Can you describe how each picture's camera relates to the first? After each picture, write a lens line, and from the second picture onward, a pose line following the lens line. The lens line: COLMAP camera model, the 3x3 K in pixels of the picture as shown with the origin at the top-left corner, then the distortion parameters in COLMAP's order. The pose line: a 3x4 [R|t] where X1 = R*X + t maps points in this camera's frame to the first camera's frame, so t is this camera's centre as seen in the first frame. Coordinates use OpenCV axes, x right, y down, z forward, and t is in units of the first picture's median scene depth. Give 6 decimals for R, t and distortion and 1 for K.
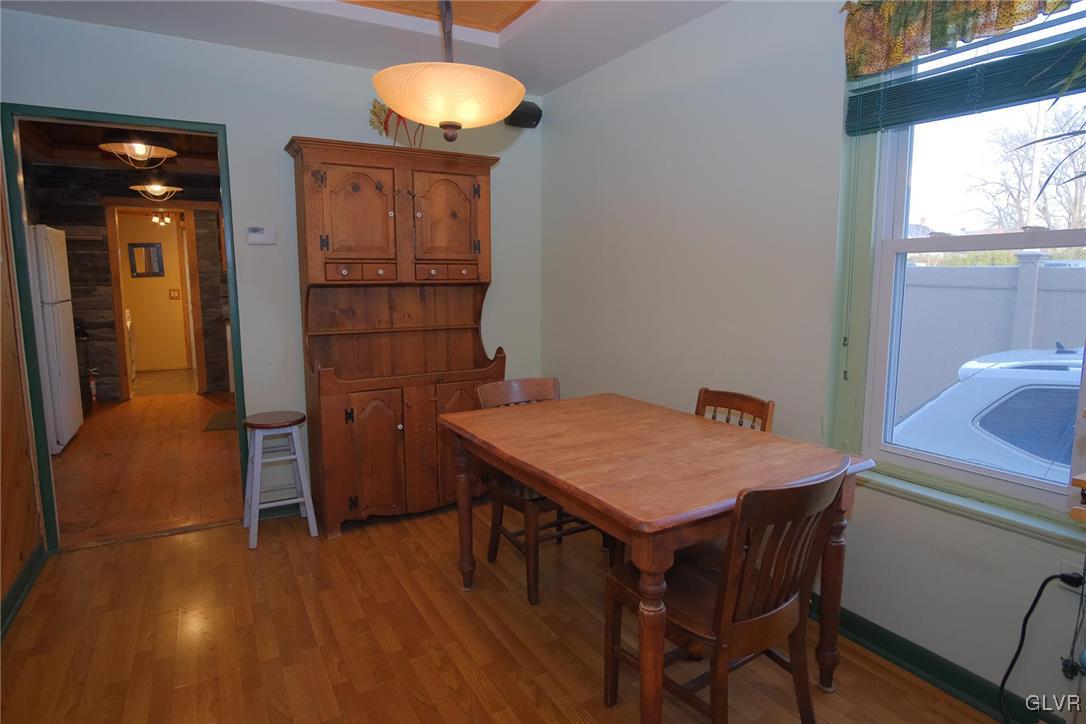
lens RADIAL K [[607.2, 0, 549.2], [0, 607.2, 354.8], [0, 0, 1]] dist [-0.023847, 0.002175]
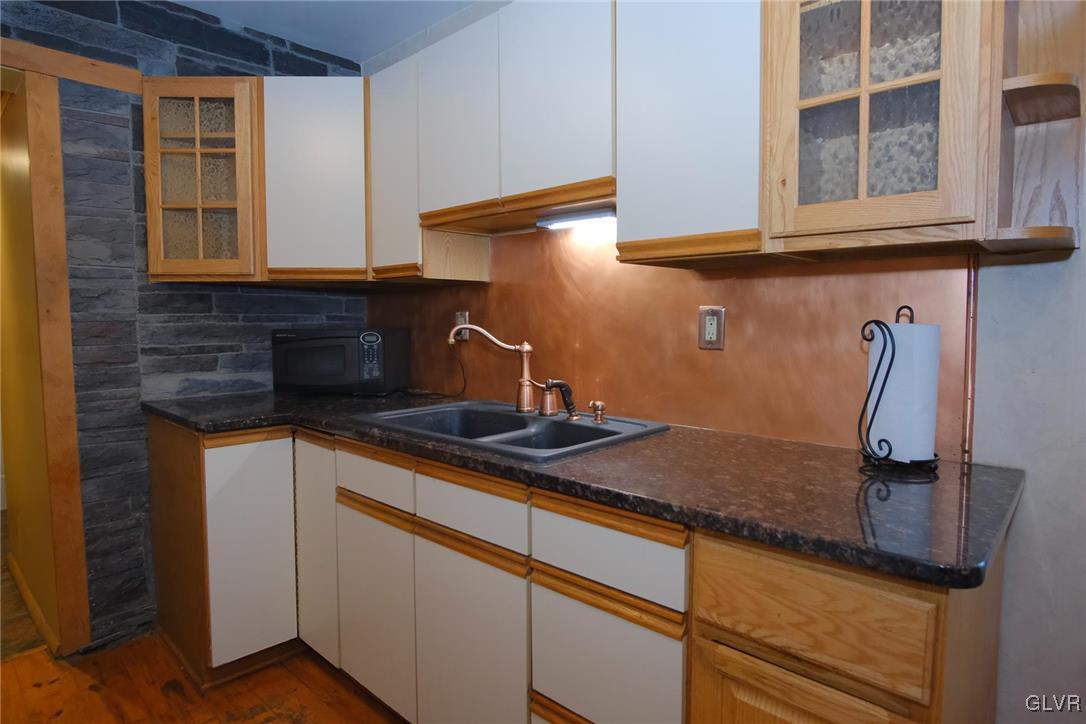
lens RADIAL K [[607.2, 0, 549.2], [0, 607.2, 354.8], [0, 0, 1]] dist [-0.023847, 0.002175]
pose [[0.954582, -0.018486, 0.297373, -0.663748], [0.038121, 0.997448, -0.060363, -0.101512], [-0.295499, 0.068958, 0.952851, 0.956175]]
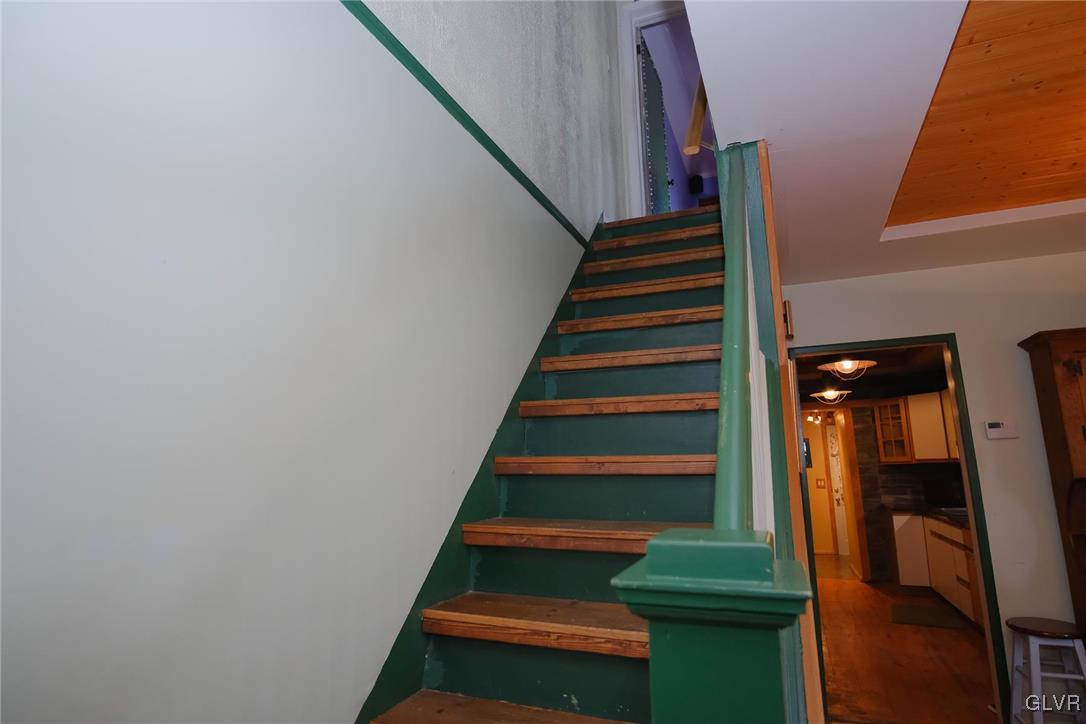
lens RADIAL K [[582.5, 0, 549.3], [0, 582.5, 354.0], [0, 0, 1]] dist [-0.027551, 0.002734]
pose [[0.613562, -0.166205, -0.771957, -0.128041], [-0.081928, 0.958923, -0.271577, 0.003134], [0.785385, 0.229874, 0.574742, -0.134316]]
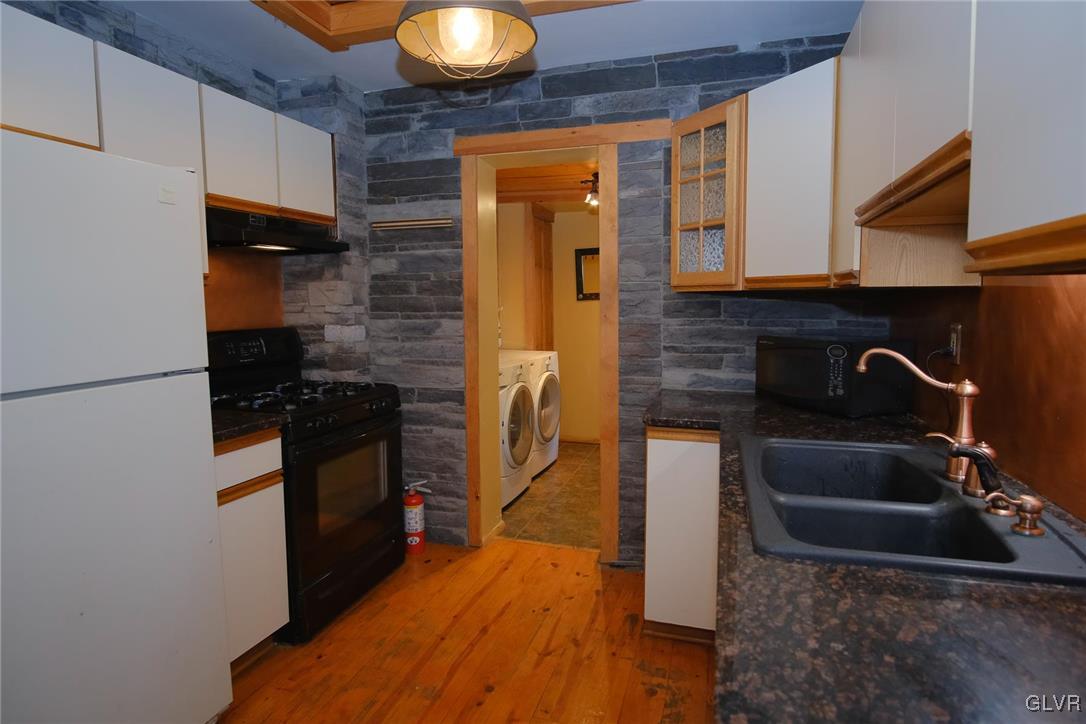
lens RADIAL K [[582.5, 0, 549.3], [0, 582.5, 354.0], [0, 0, 1]] dist [-0.027551, 0.002734]
pose [[0.688409, 0.063491, -0.722539, -0.477754], [-0.087048, 0.996194, 0.004602, -0.135958], [0.720081, 0.059727, 0.691315, 1.037427]]
